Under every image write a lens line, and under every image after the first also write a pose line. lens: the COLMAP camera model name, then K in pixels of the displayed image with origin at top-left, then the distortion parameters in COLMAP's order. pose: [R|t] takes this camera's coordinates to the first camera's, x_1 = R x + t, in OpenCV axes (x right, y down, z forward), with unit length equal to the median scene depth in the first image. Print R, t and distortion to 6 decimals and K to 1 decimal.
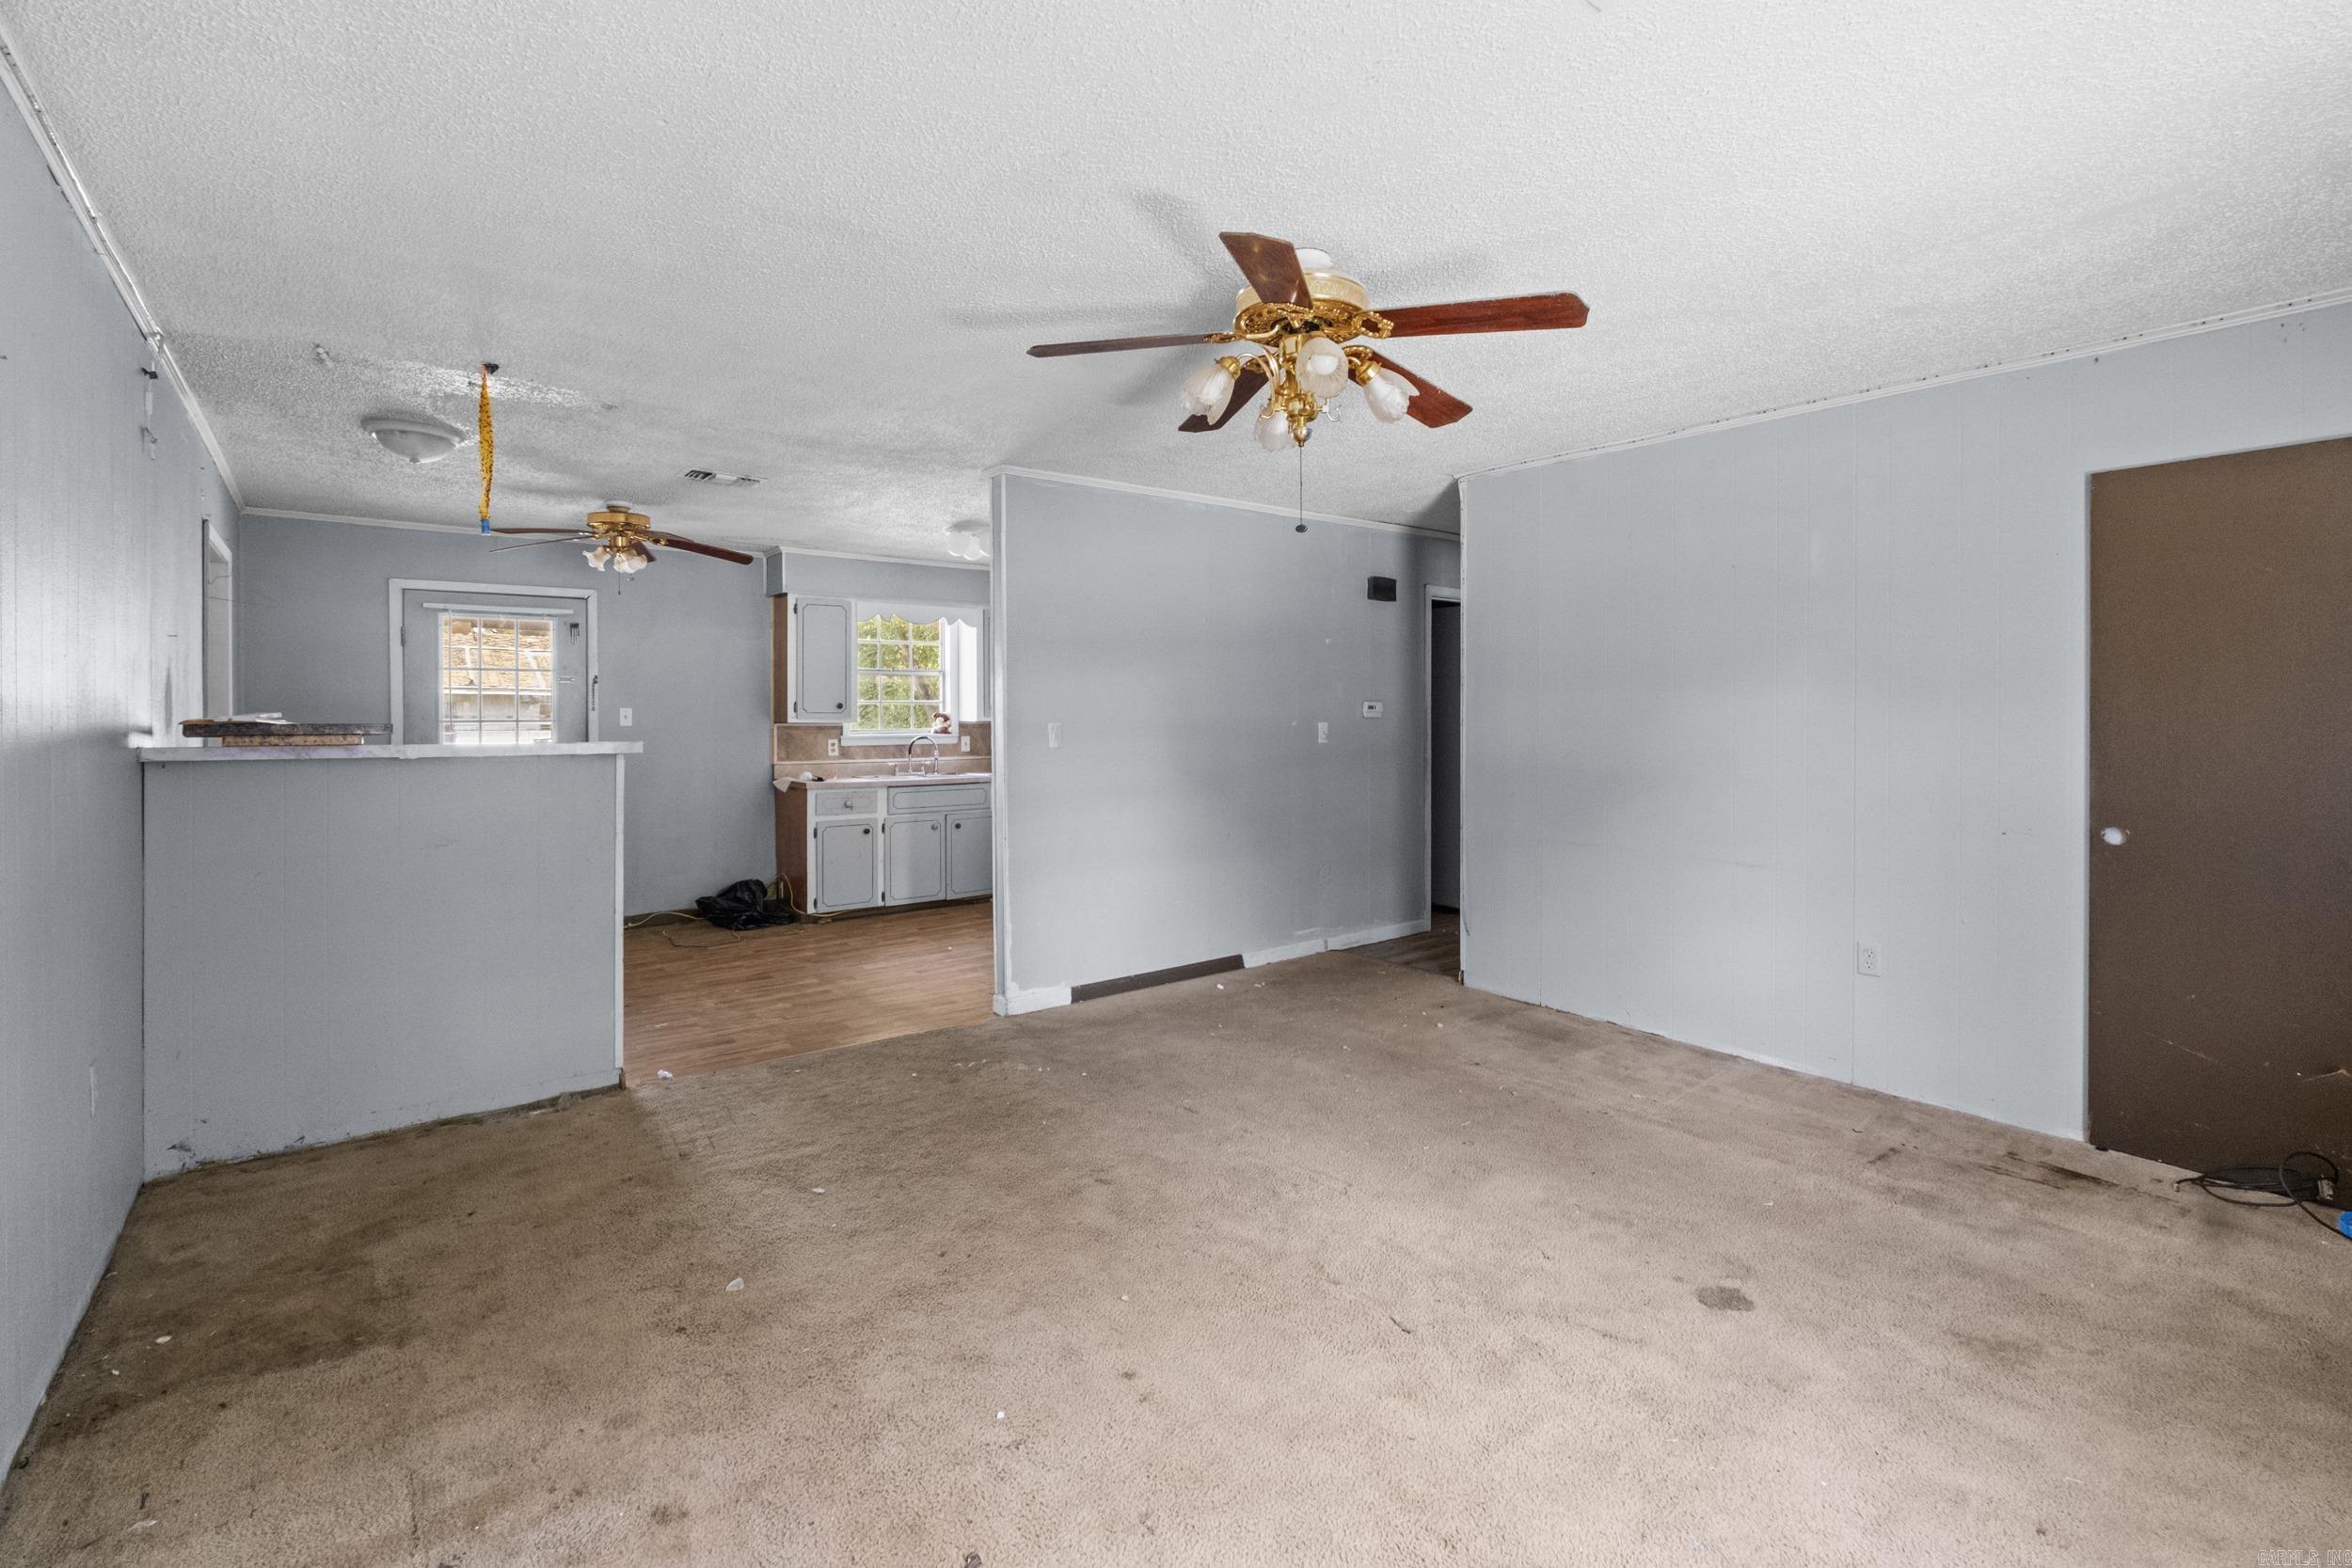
lens RADIAL K [[1033.3, 0, 1151.9], [0, 1033.3, 722.7], [0, 0, 1]] dist [-0.004531, -0.001404]
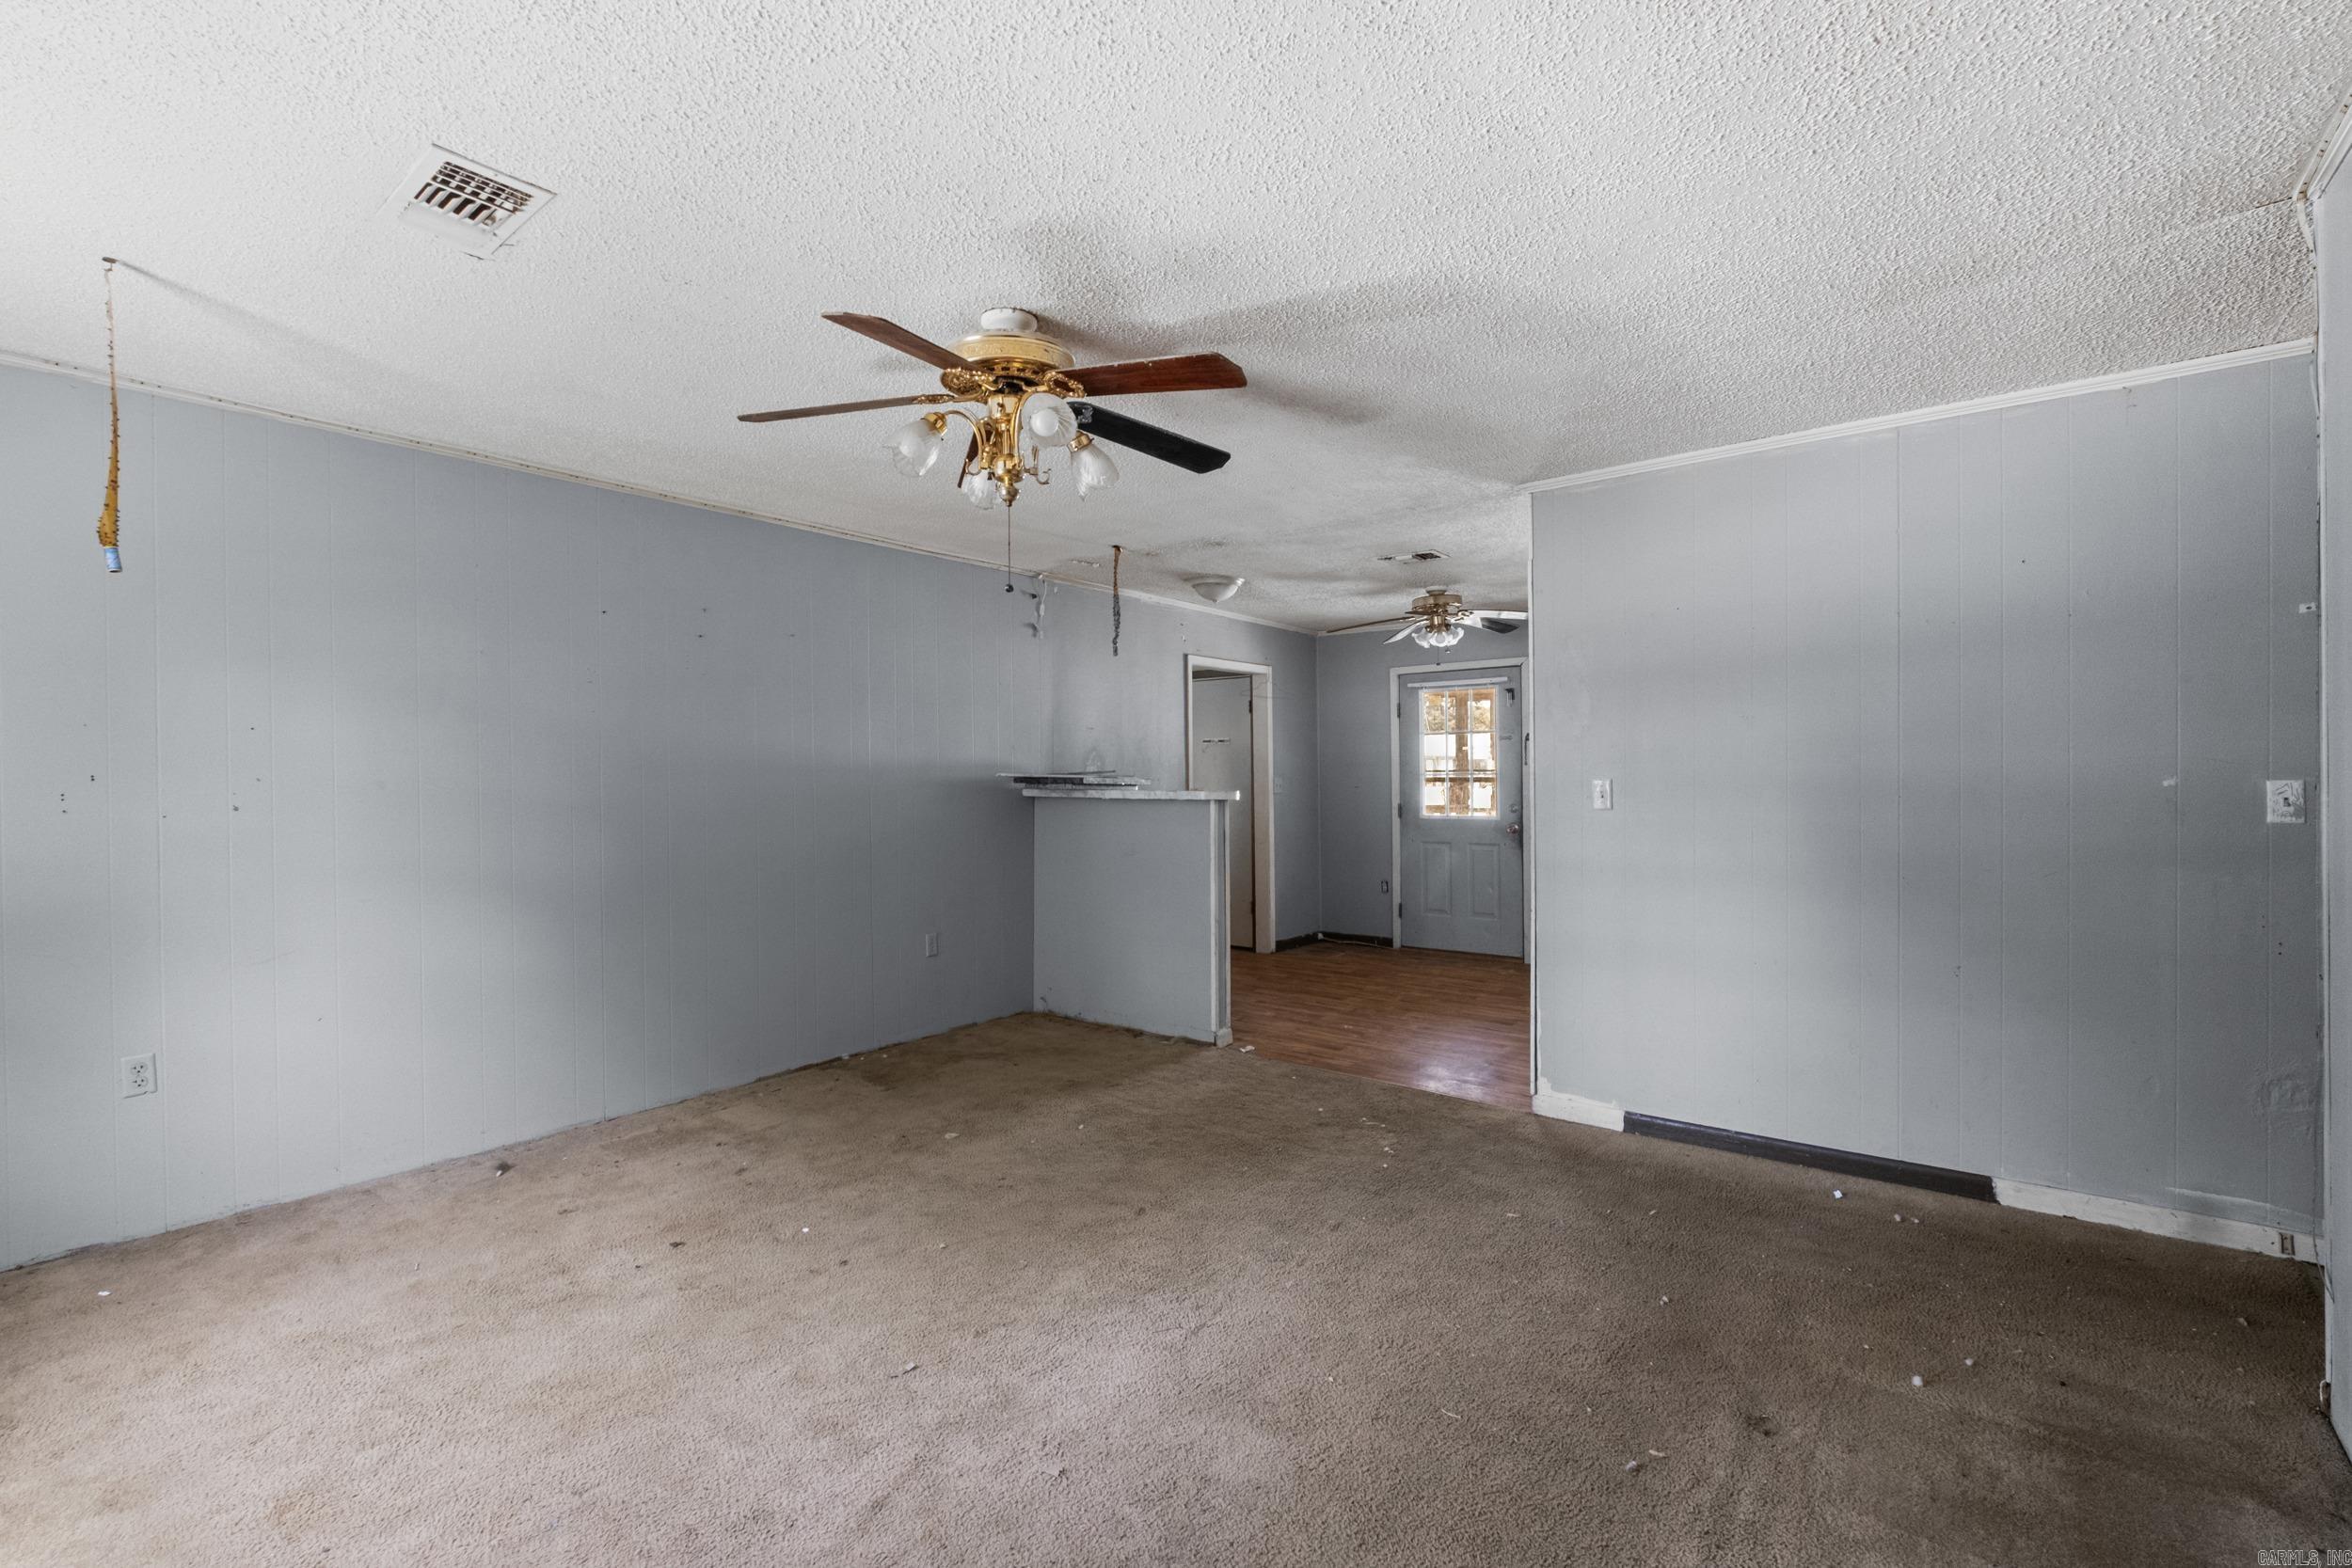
lens RADIAL K [[1033.3, 0, 1171.3], [0, 1033.3, 782.6], [0, 0, 1]] dist [-0.004531, -0.001404]
pose [[0.254099, 0.009447, -0.967132, 0.752395], [-0.000442, 0.999953, 0.009651, -0.005316], [0.967178, -0.002025, 0.254091, 0.581007]]
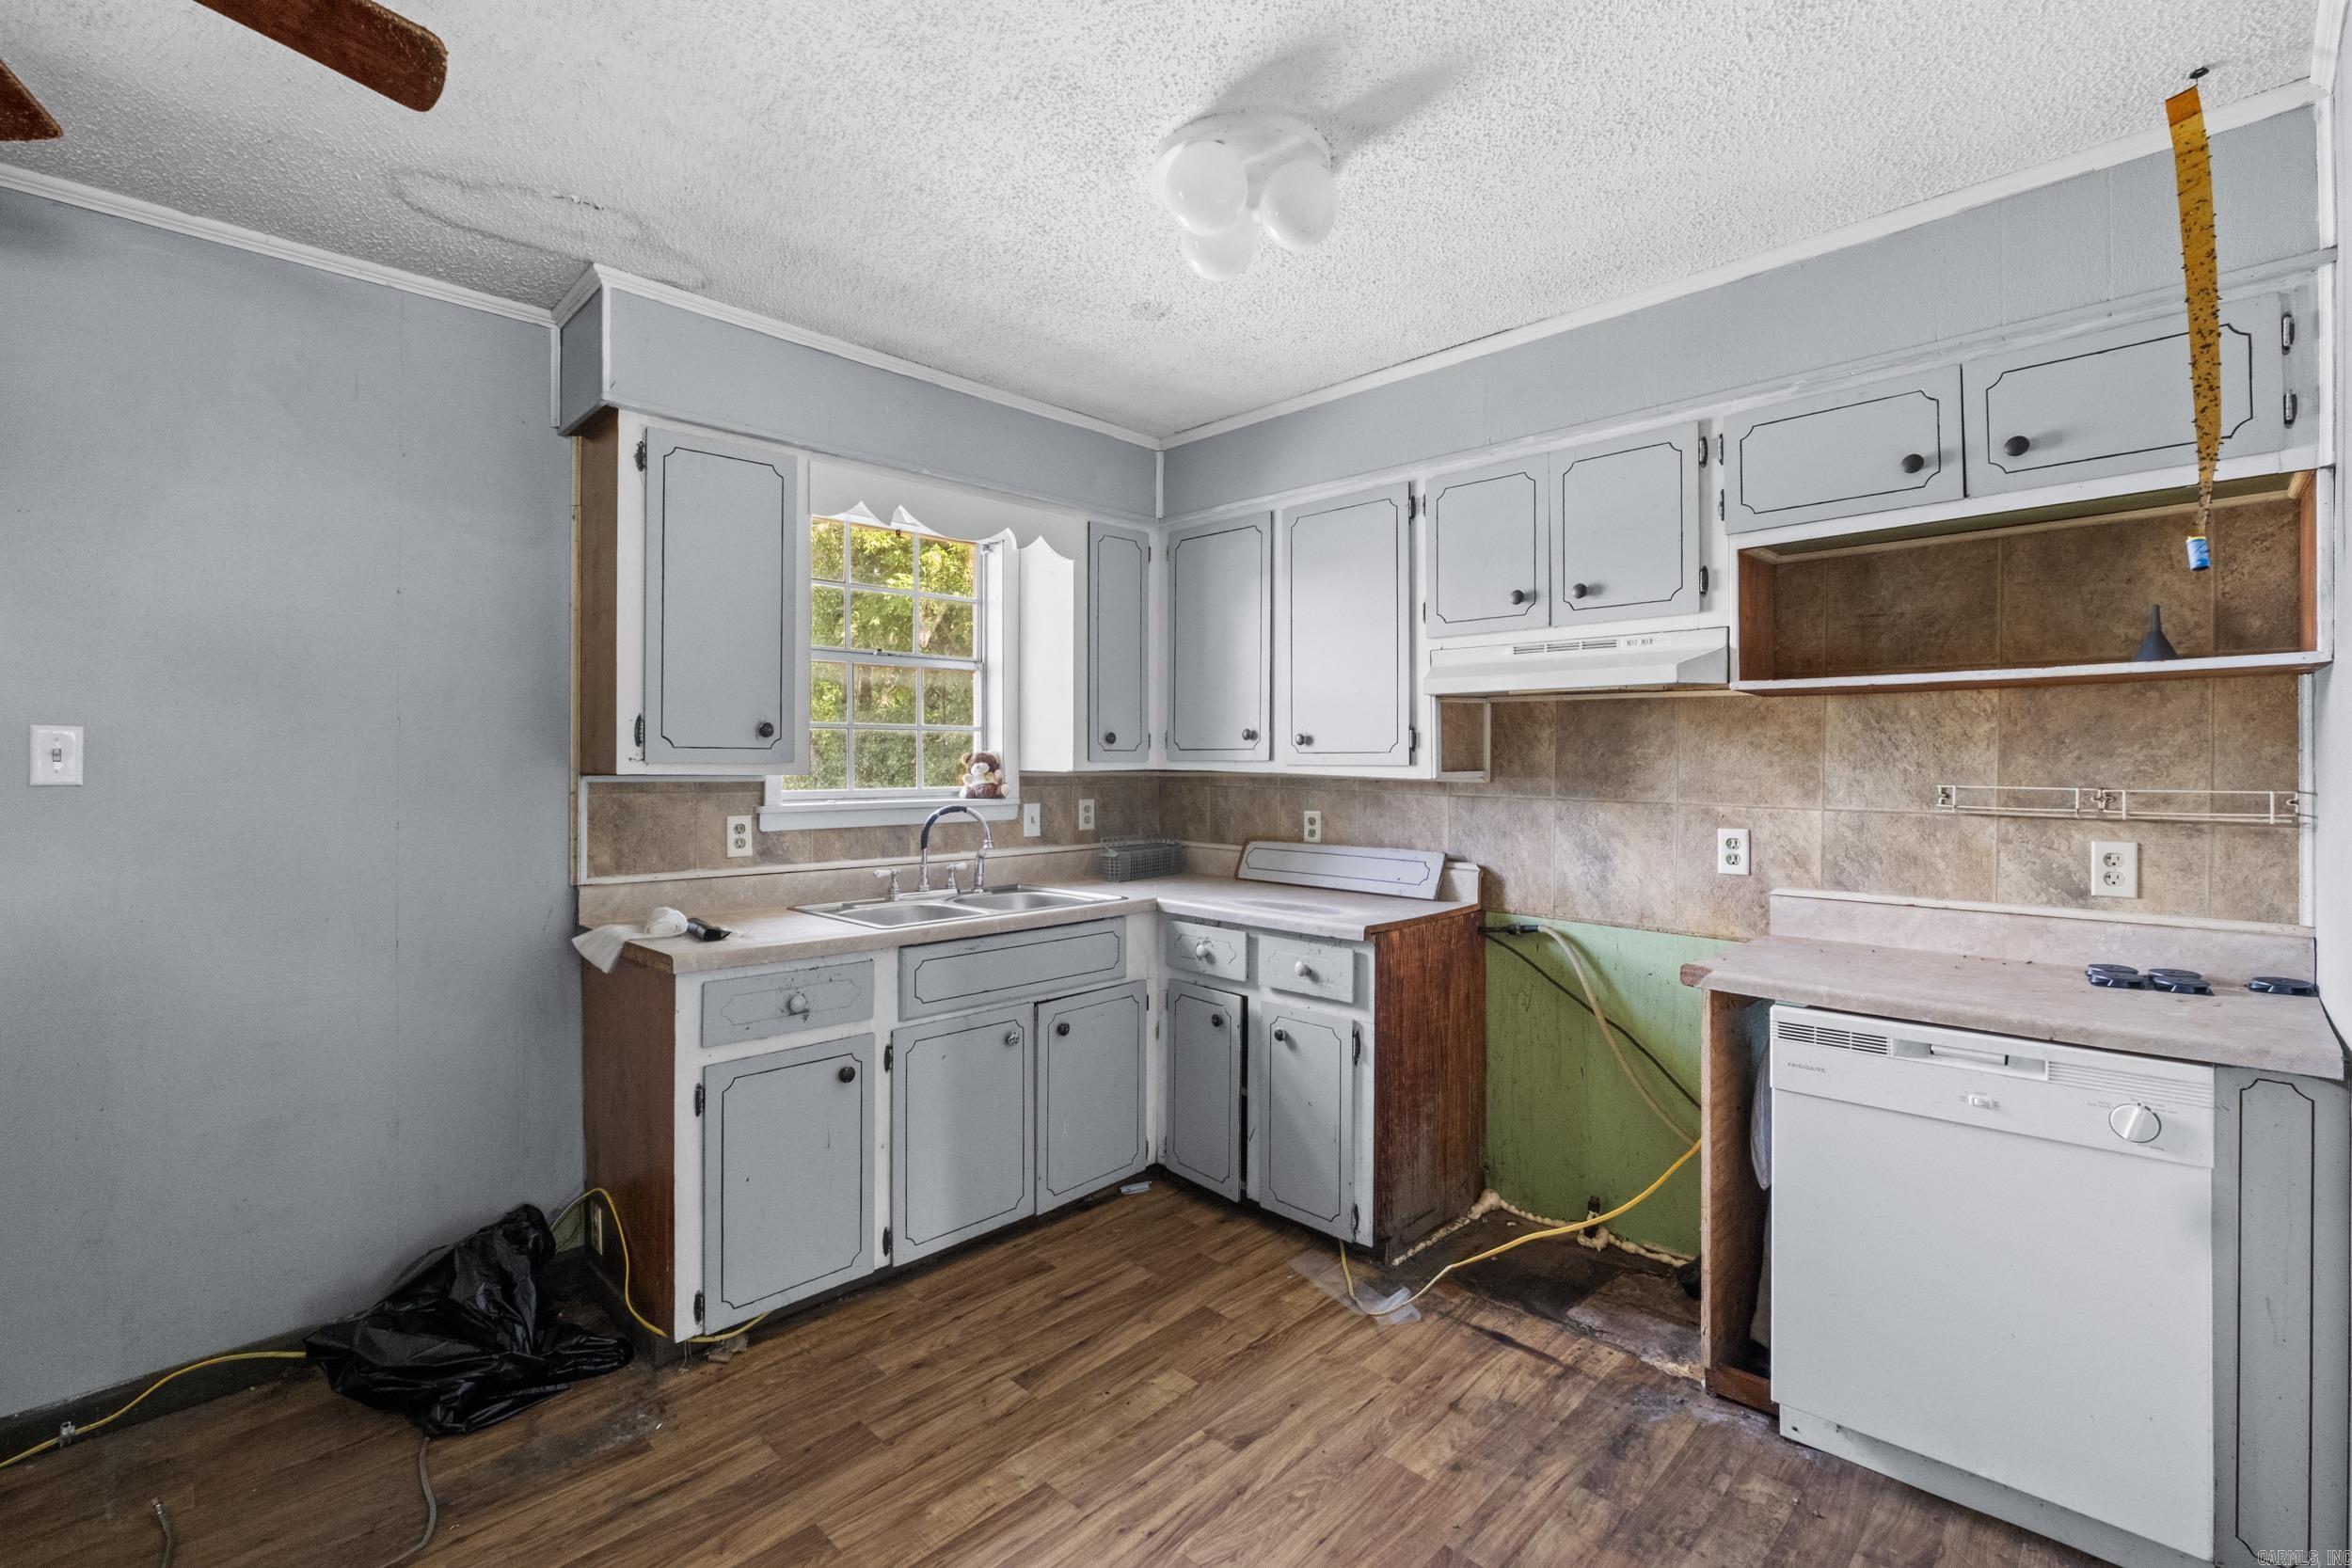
lens RADIAL K [[1033.3, 0, 1166.4], [0, 1033.3, 764.3], [0, 0, 1]] dist [-0.004531, -0.001404]
pose [[0.990511, 0.002443, 0.137408, -0.220500], [-0.001507, 0.999975, -0.006915, -0.001276], [-0.137422, 0.006642, 0.990490, 0.641254]]
